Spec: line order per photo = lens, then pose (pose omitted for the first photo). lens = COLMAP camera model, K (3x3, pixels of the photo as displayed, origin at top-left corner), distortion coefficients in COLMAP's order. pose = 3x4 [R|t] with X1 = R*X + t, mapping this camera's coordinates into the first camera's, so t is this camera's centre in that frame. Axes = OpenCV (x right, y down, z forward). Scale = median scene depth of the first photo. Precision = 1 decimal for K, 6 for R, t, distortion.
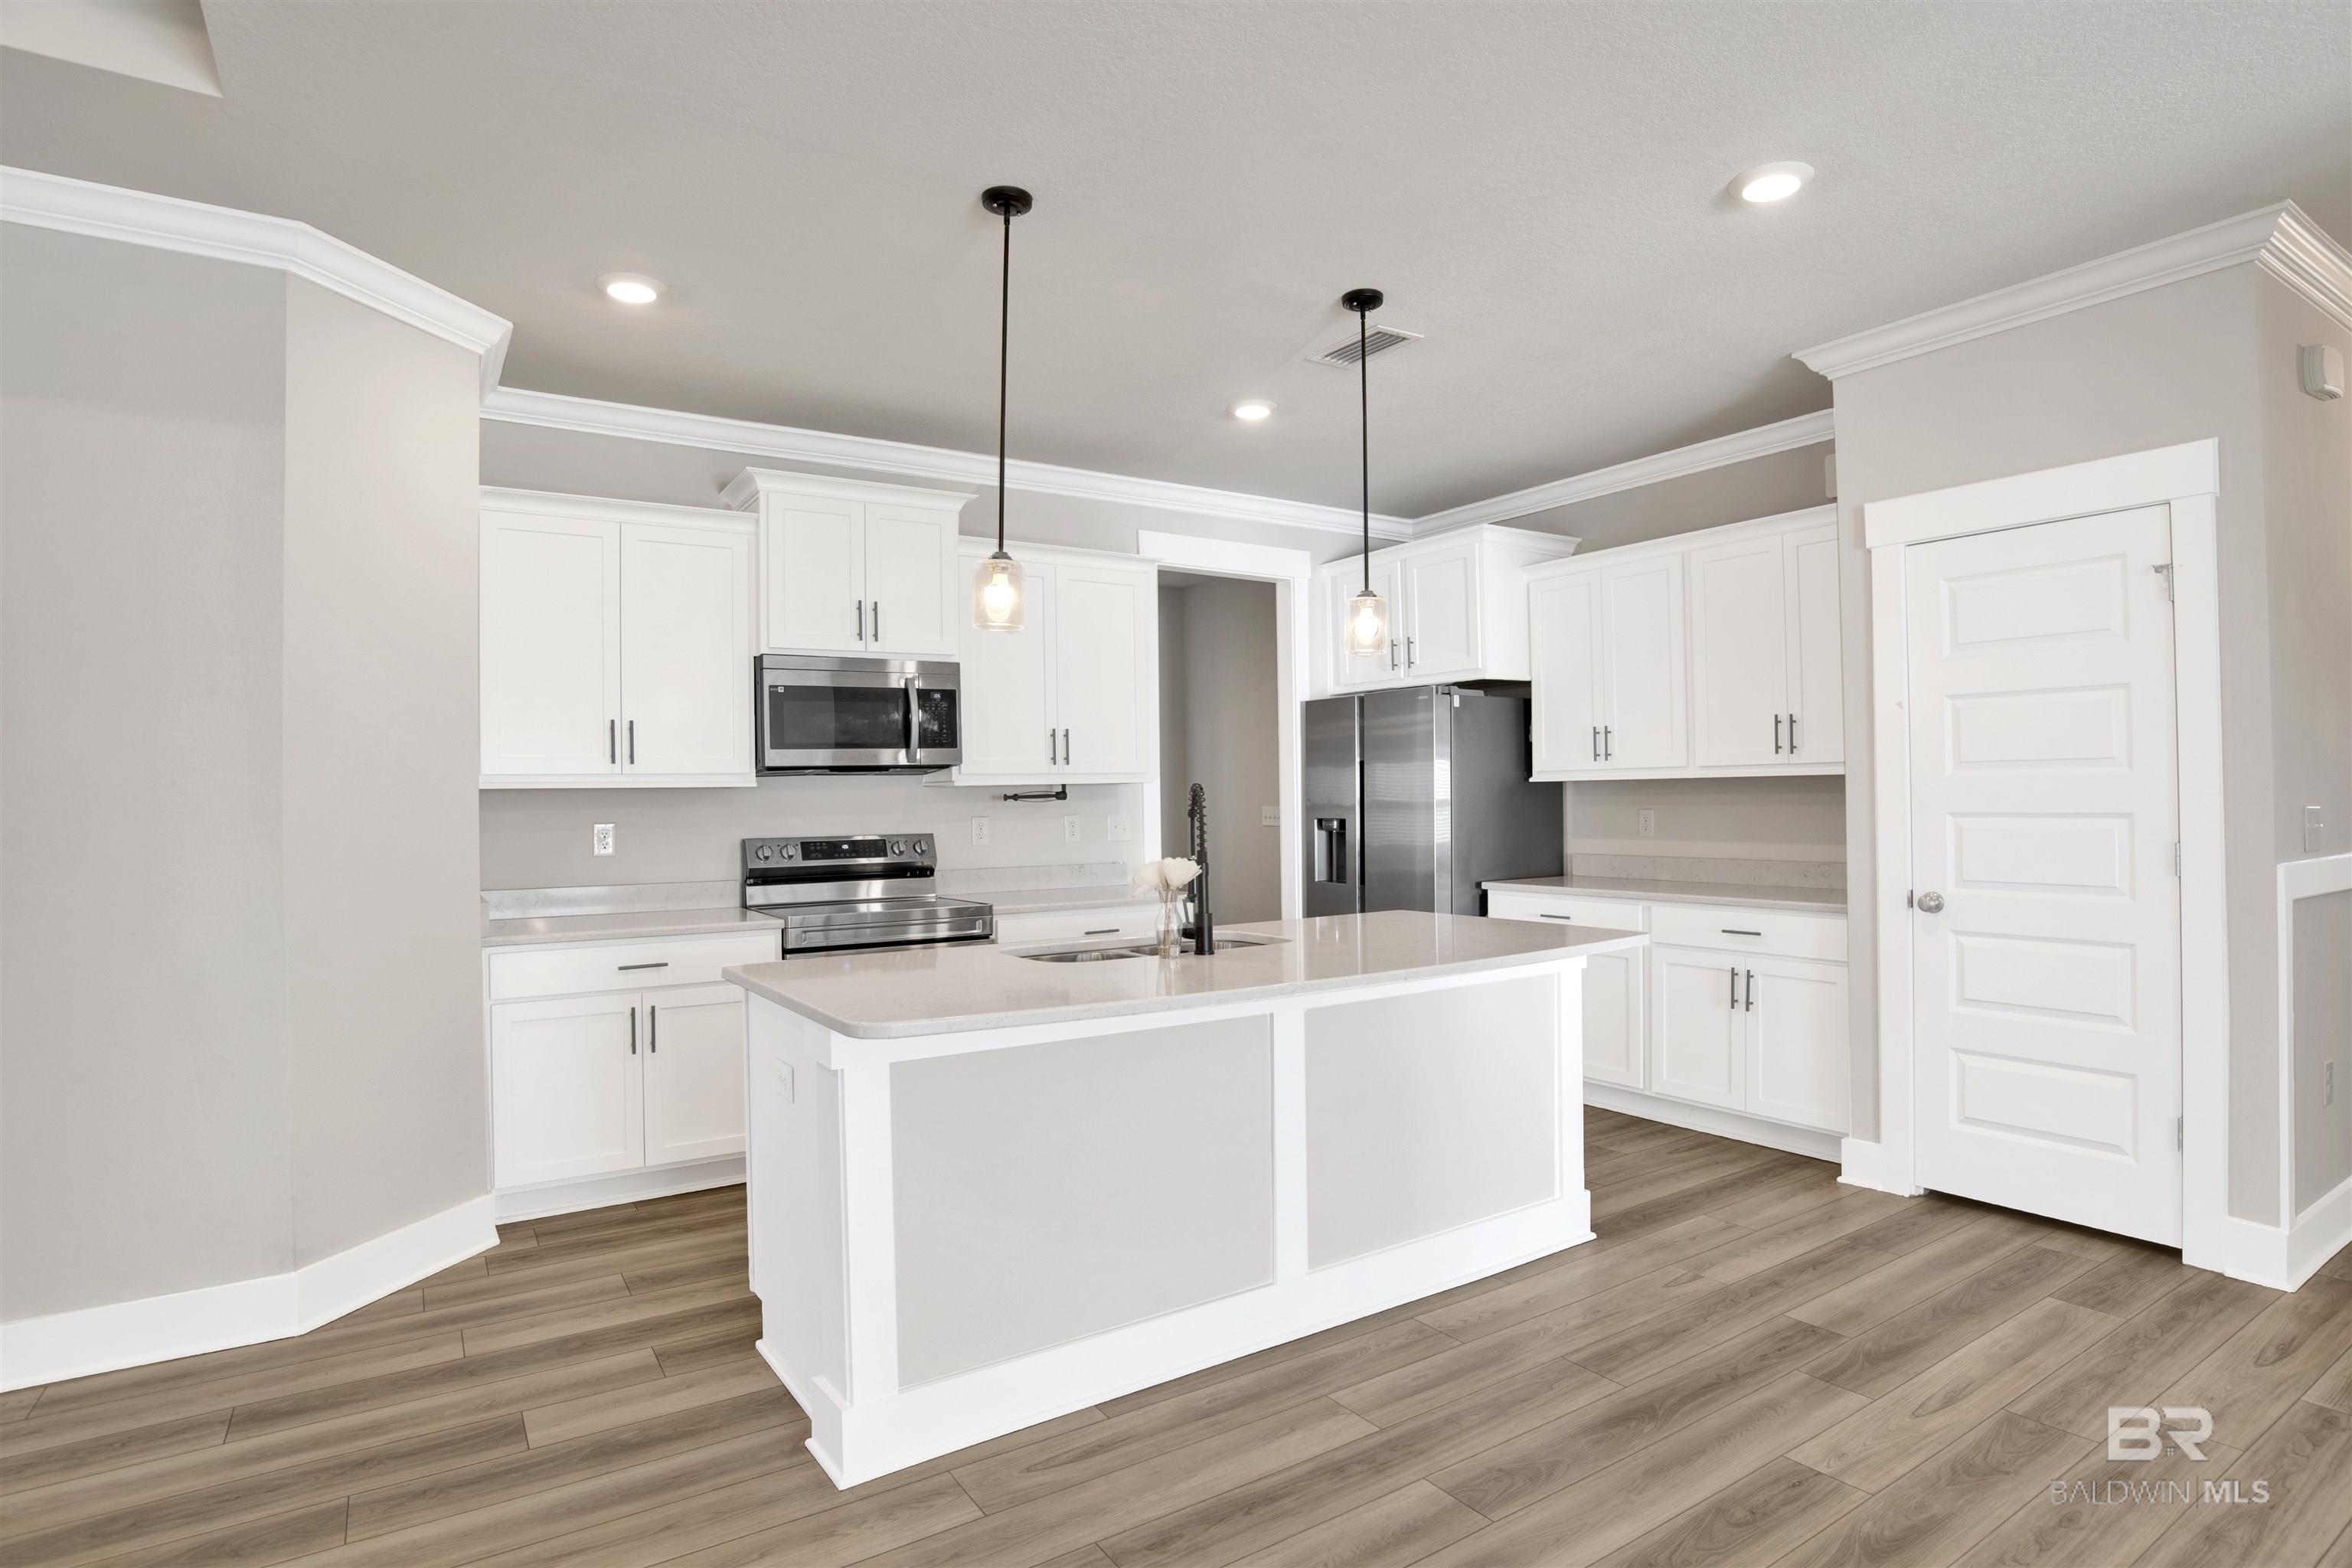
lens RADIAL K [[1238.4, 0, 1180.7], [0, 1238.4, 782.0], [0, 0, 1]] dist [-0.060242, 0.017663]
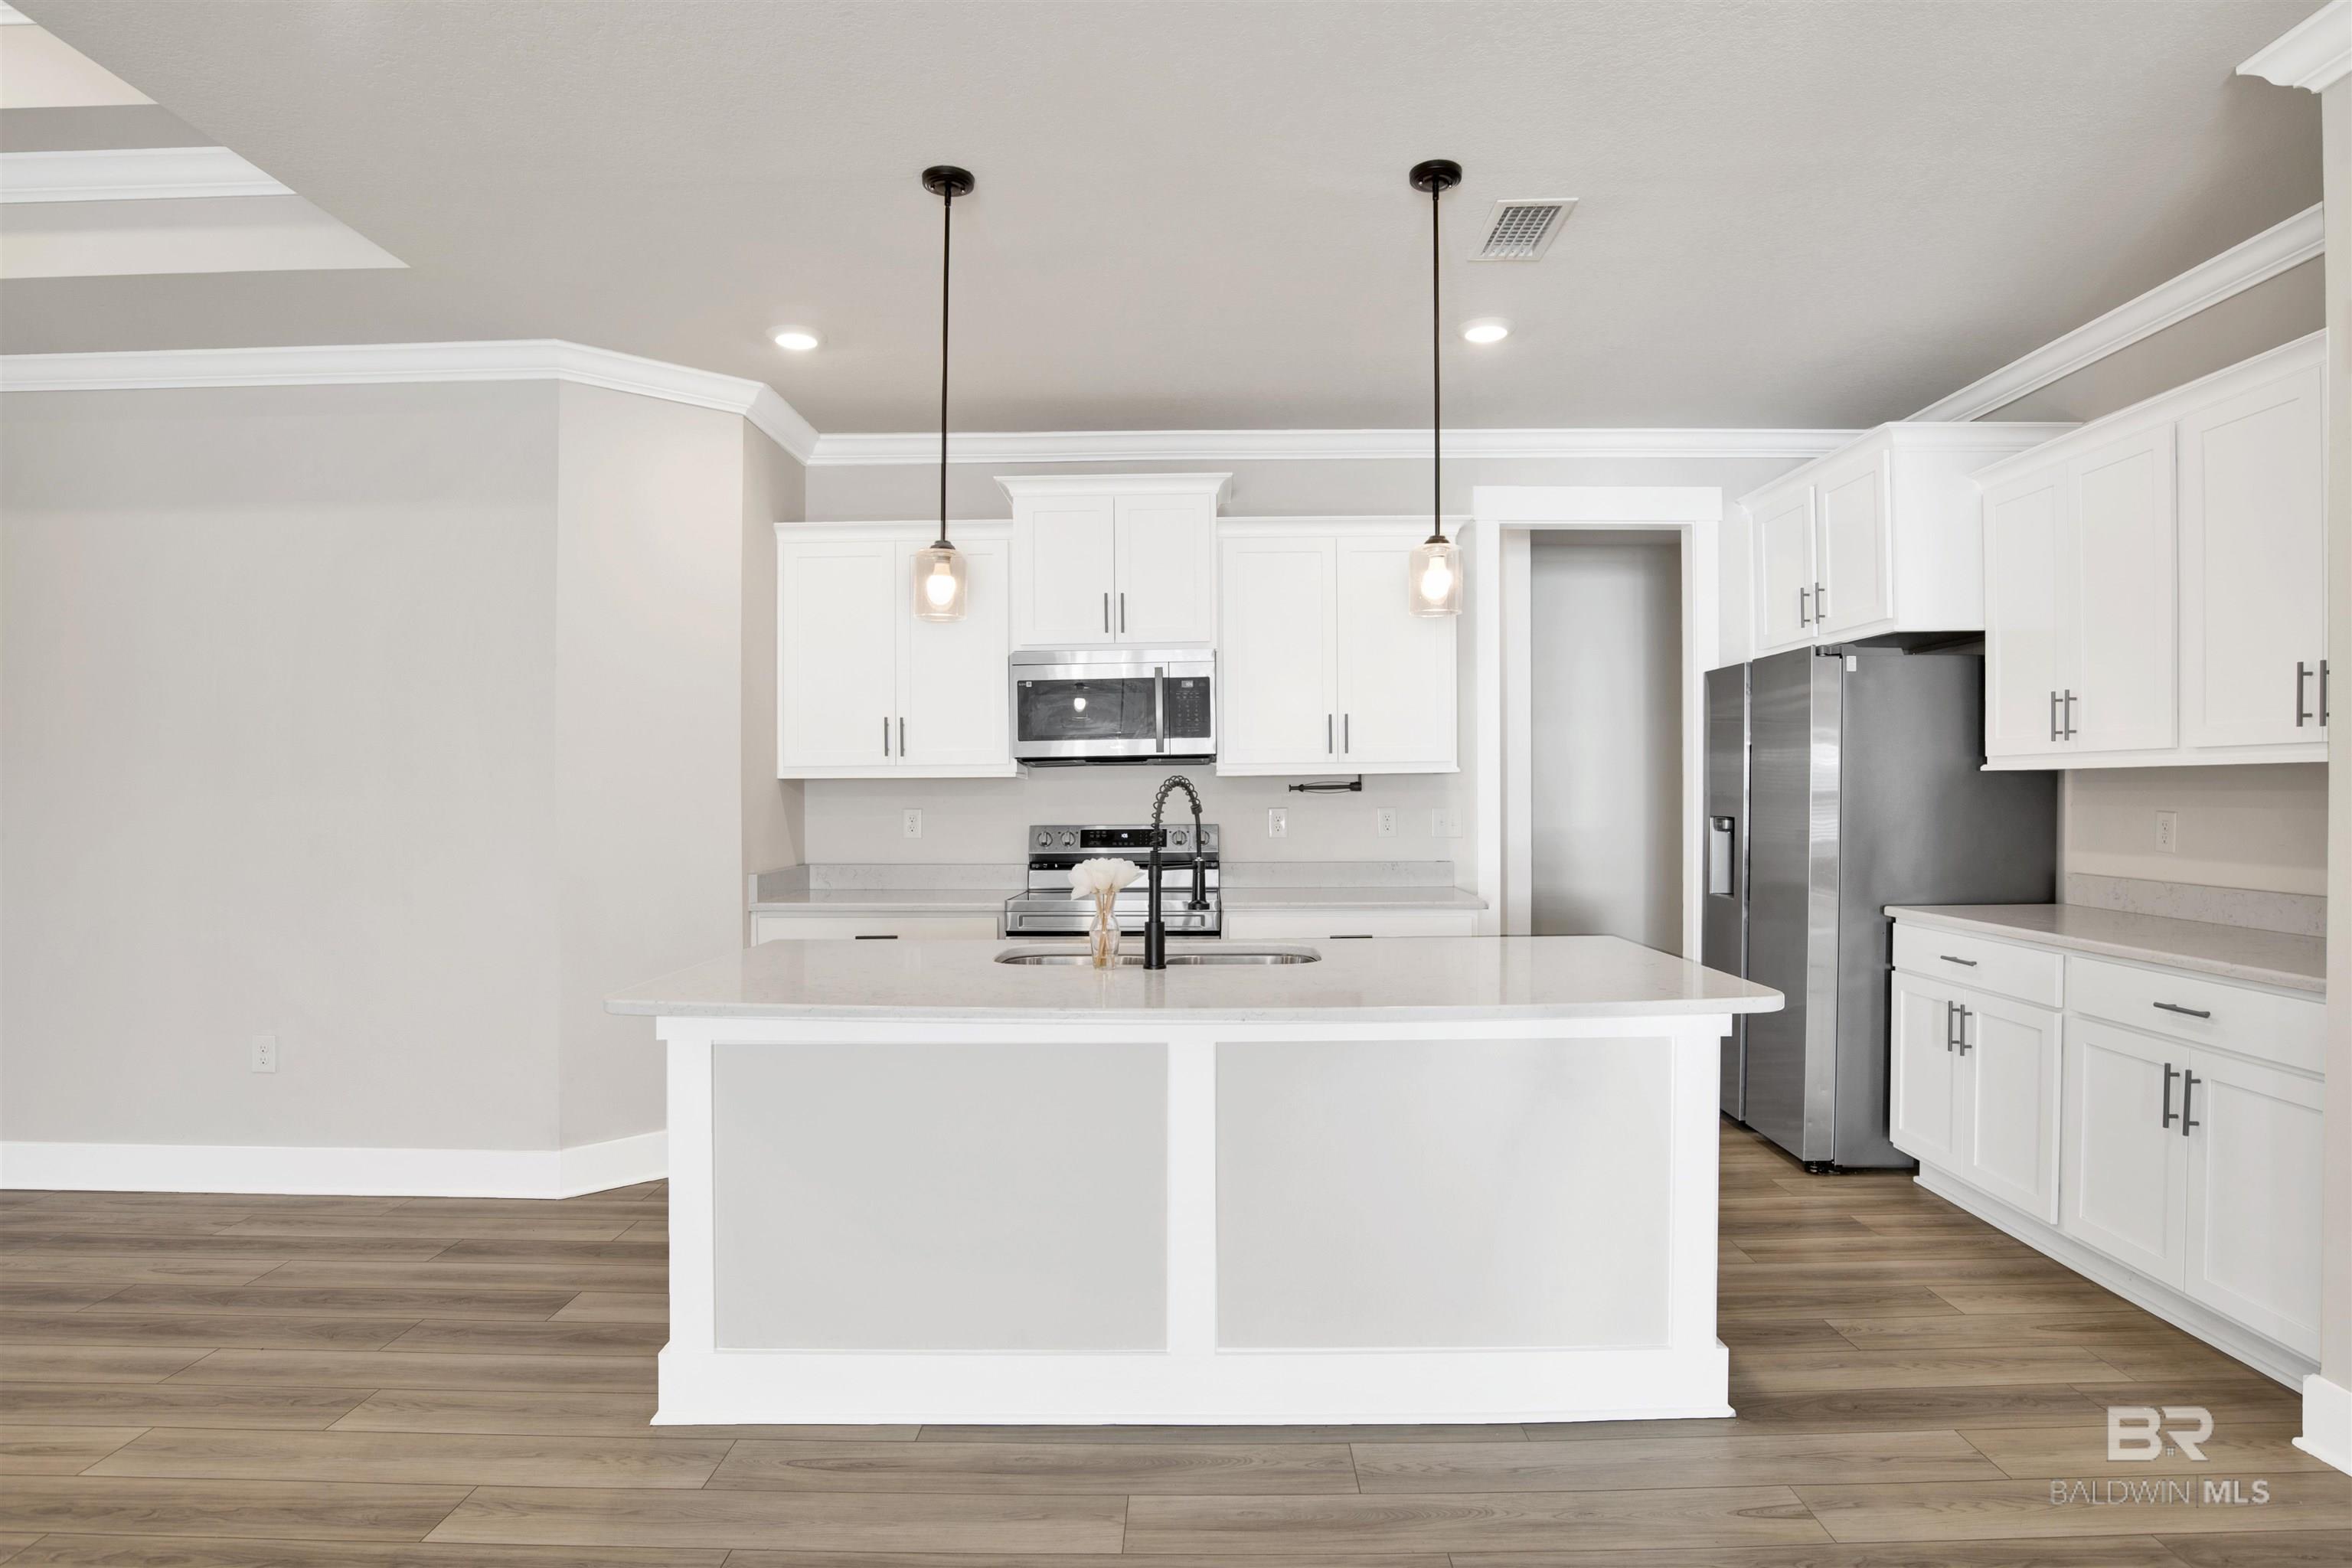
lens RADIAL K [[1238.4, 0, 1181.3], [0, 1238.4, 784.0], [0, 0, 1]] dist [-0.060242, 0.017663]
pose [[0.826099, 0.004932, -0.563503, 0.394971], [0.002095, 0.999928, 0.011823, -0.002679], [0.563521, -0.010947, 0.826029, 0.204870]]
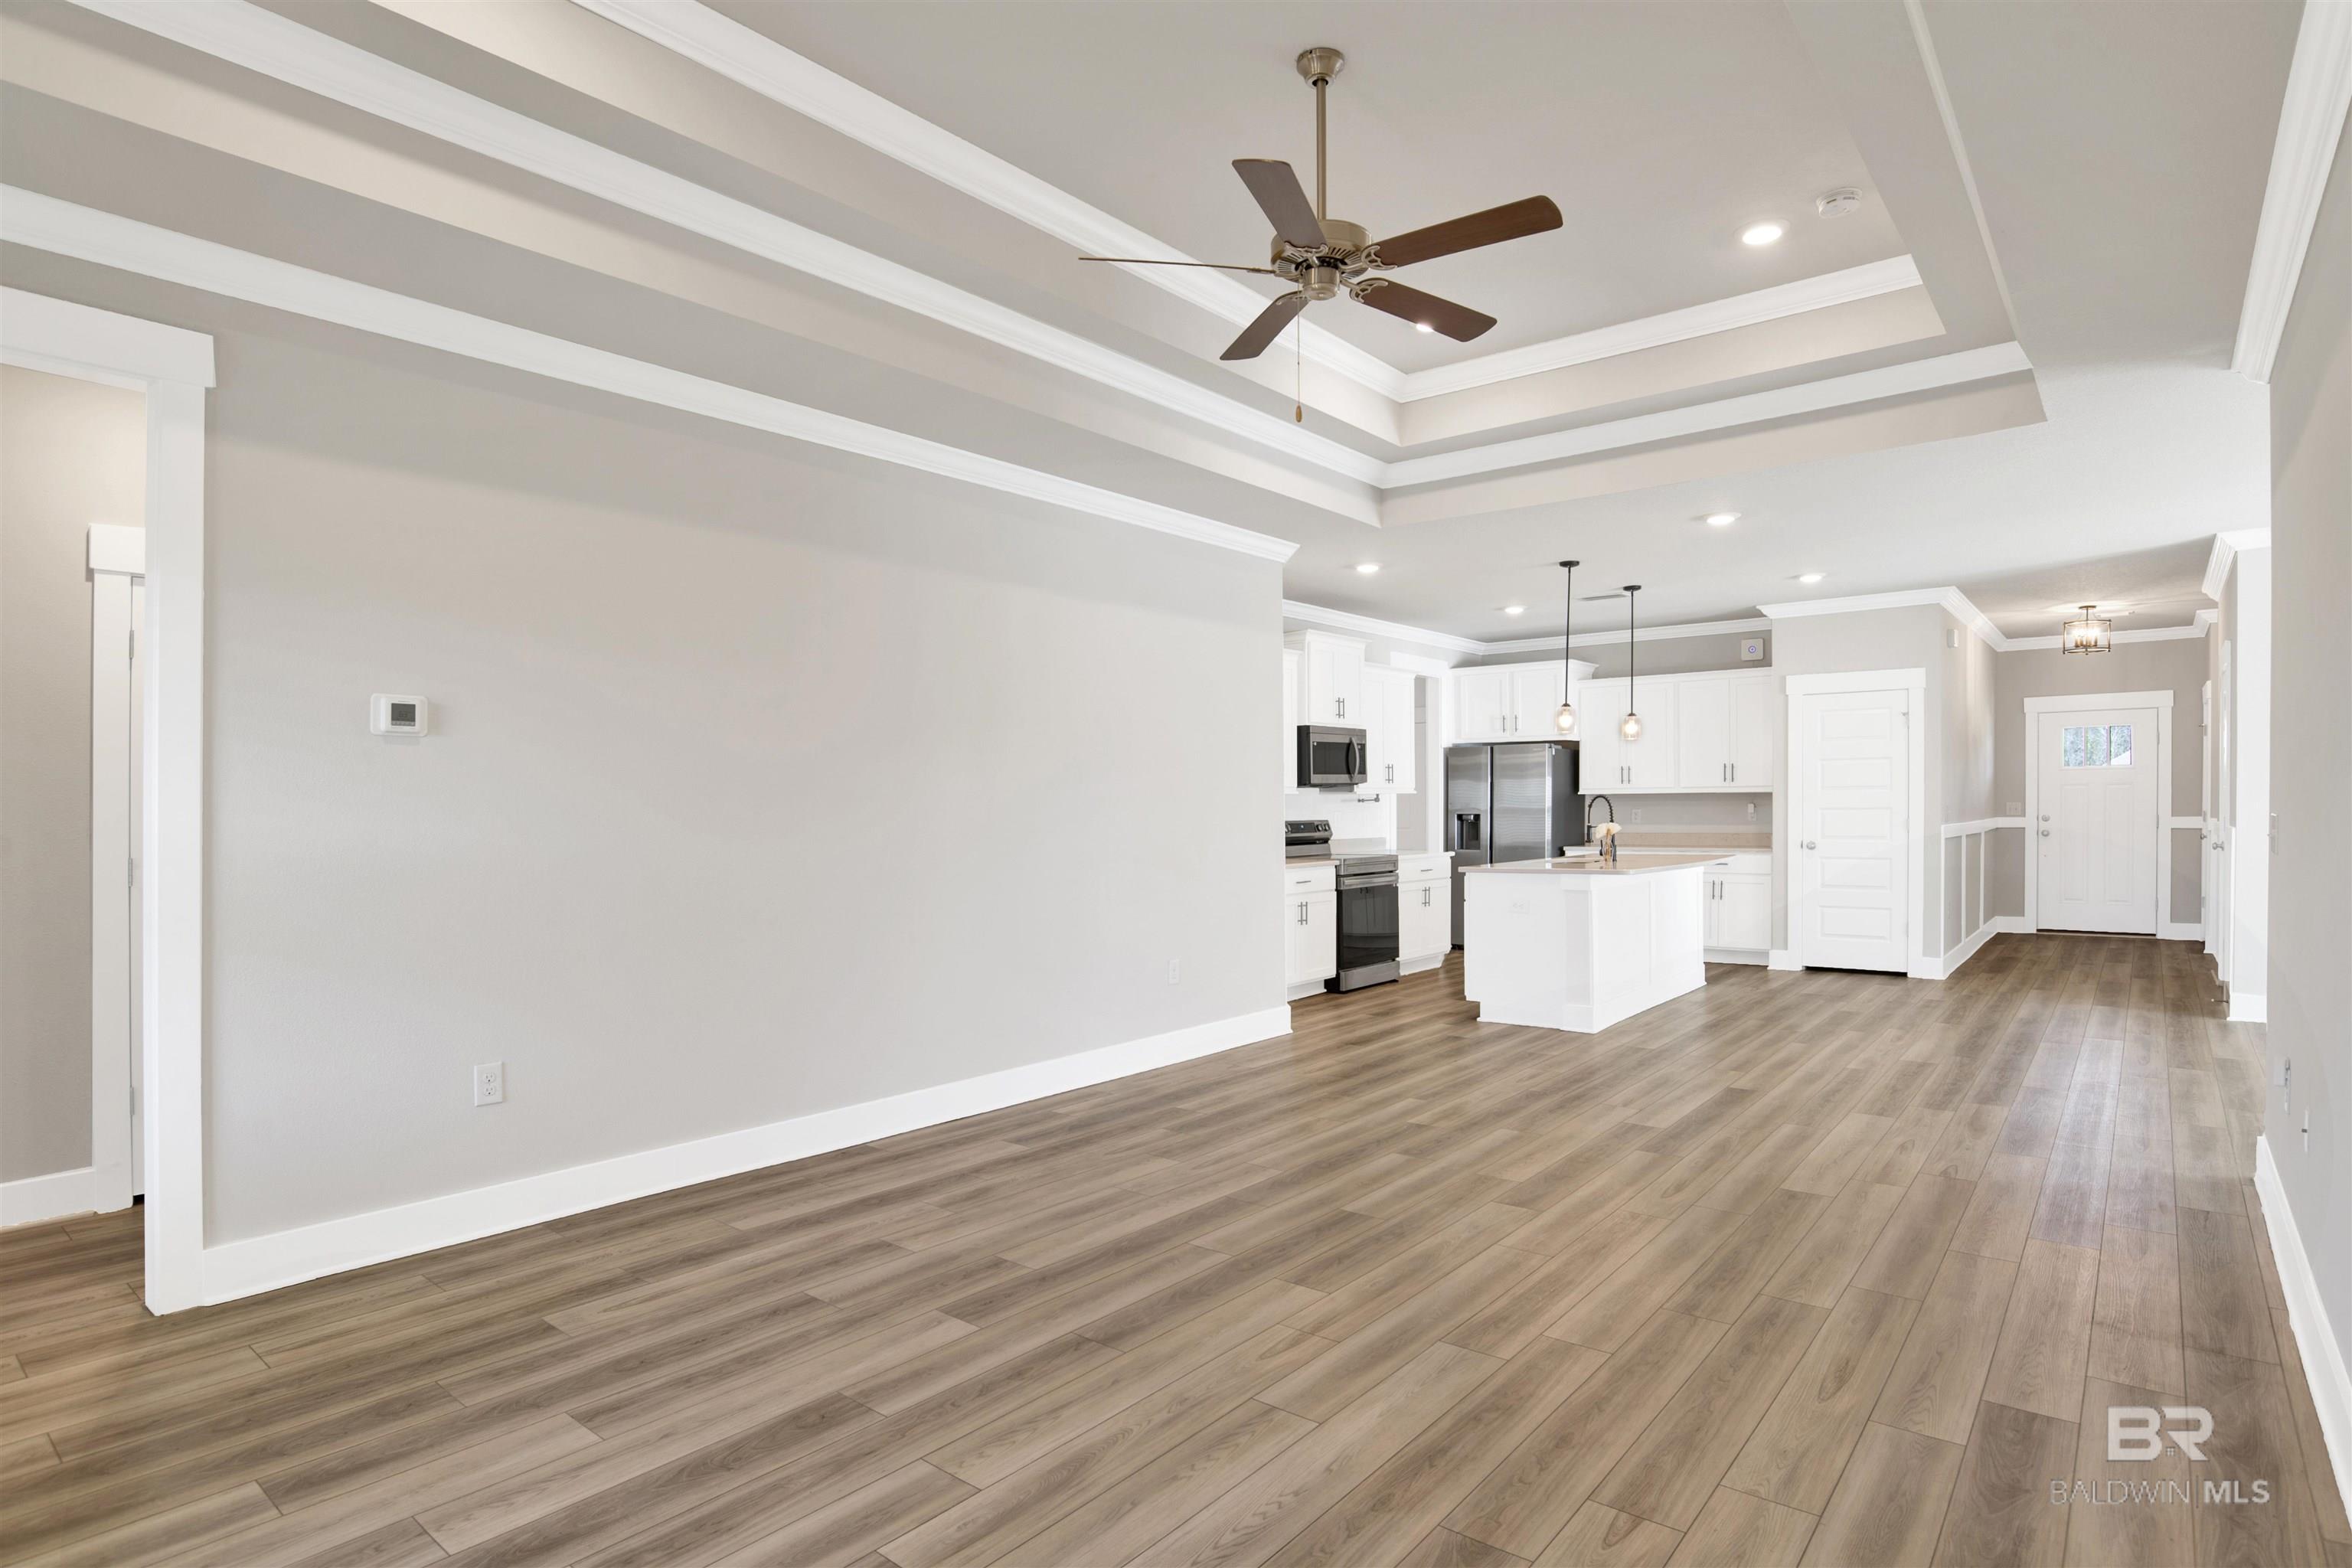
lens RADIAL K [[1238.4, 0, 1182.1], [0, 1238.4, 828.7], [0, 0, 1]] dist [-0.060242, 0.017663]
pose [[0.955349, -0.003068, 0.295465, -1.143724], [-0.005409, 0.999597, 0.027870, 0.004394], [-0.295431, -0.028224, 0.954947, -0.833760]]
